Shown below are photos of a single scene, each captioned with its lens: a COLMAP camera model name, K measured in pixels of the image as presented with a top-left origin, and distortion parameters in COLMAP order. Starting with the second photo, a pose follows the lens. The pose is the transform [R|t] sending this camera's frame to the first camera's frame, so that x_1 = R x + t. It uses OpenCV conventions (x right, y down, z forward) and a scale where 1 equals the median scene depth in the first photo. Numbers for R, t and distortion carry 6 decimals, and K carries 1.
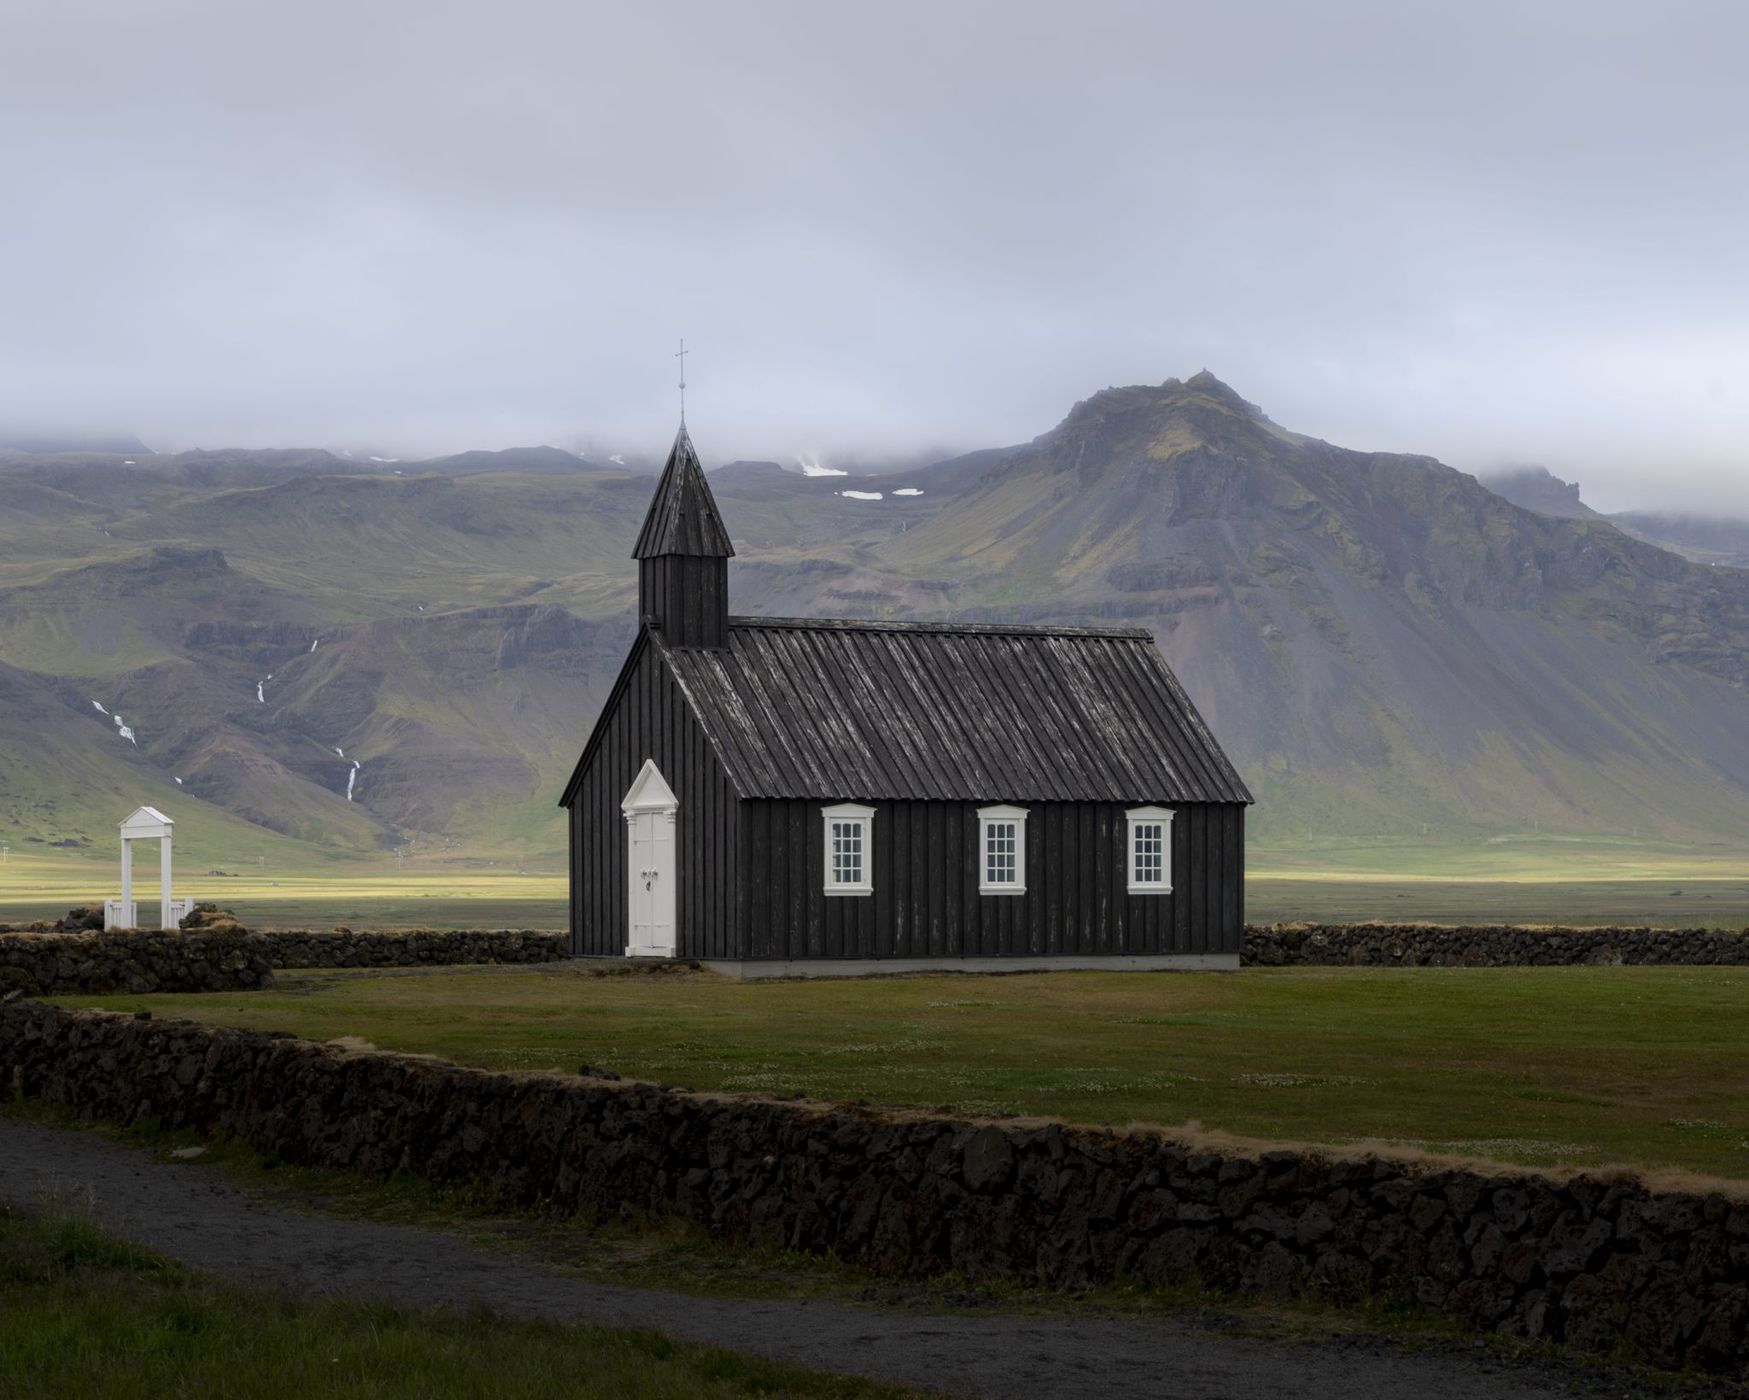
lens RADIAL K [[3943.7, 0, 874.5], [0, 3943.7, 700.0], [0, 0, 1]] dist [-0.031026, 0.137736]
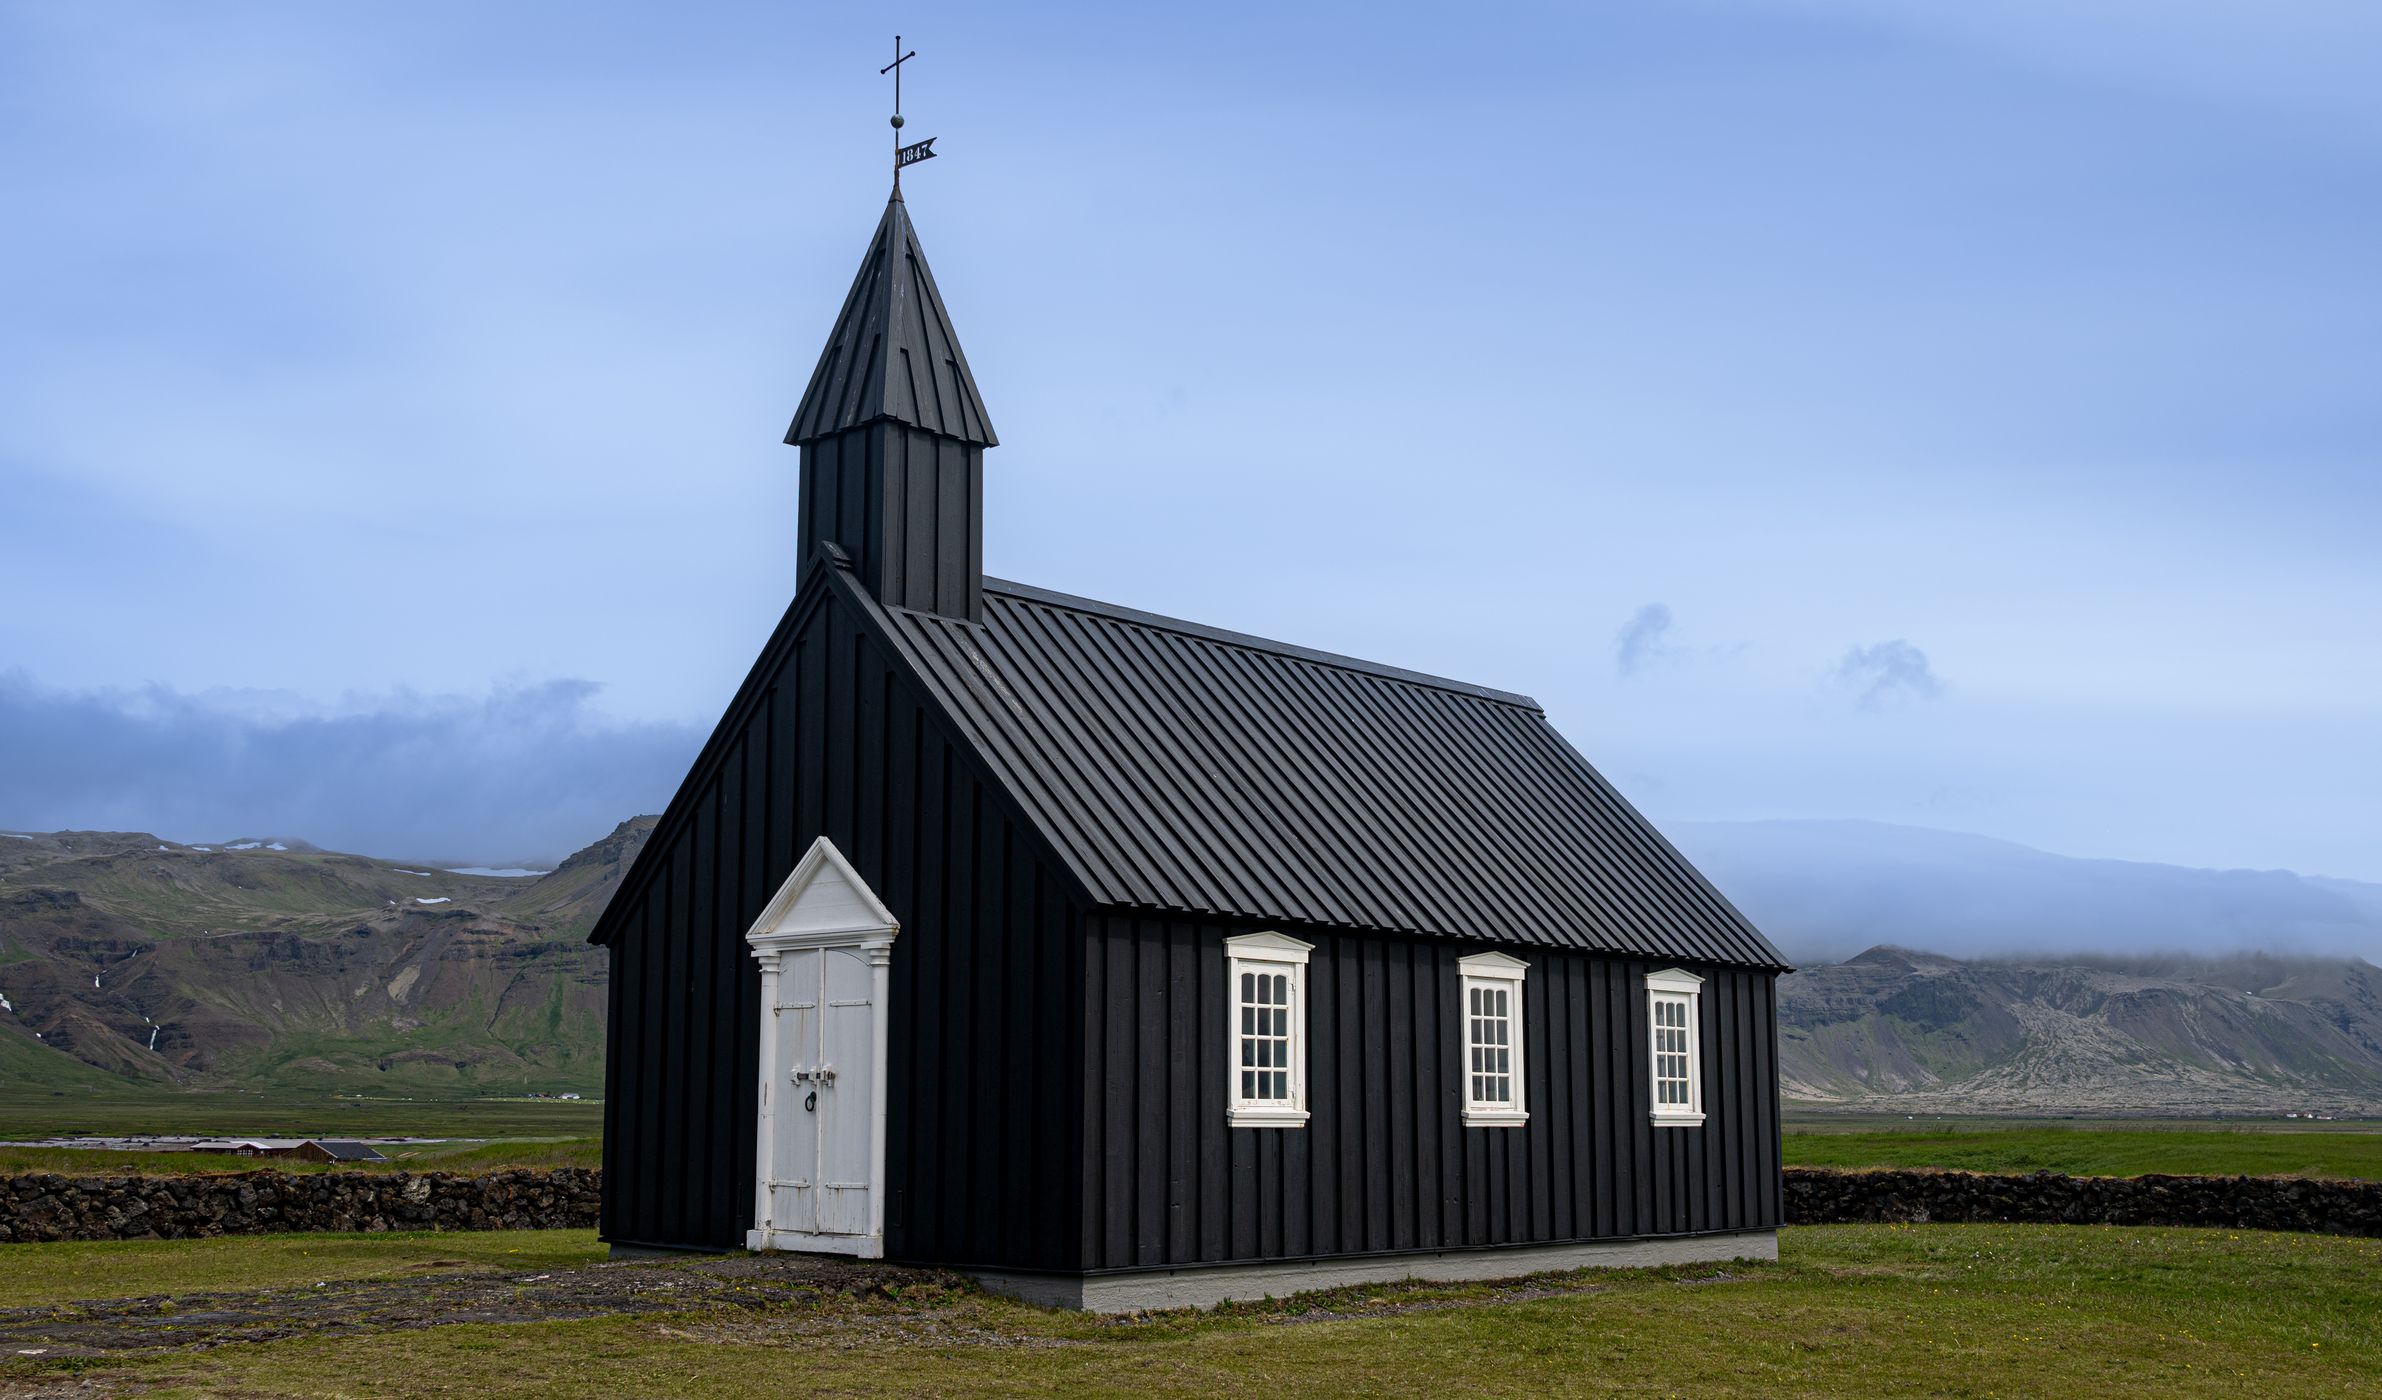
lens RADIAL K [[2372.3, 0, 1113.9], [0, 2372.3, 740.8], [0, 0, 1]] dist [-0.012069, -0.003782]
pose [[0.968584, 0.047288, 0.244150, -0.092919], [-0.020868, 0.993747, -0.109685, 0.033990], [-0.247810, 0.101144, 0.963514, 0.701771]]
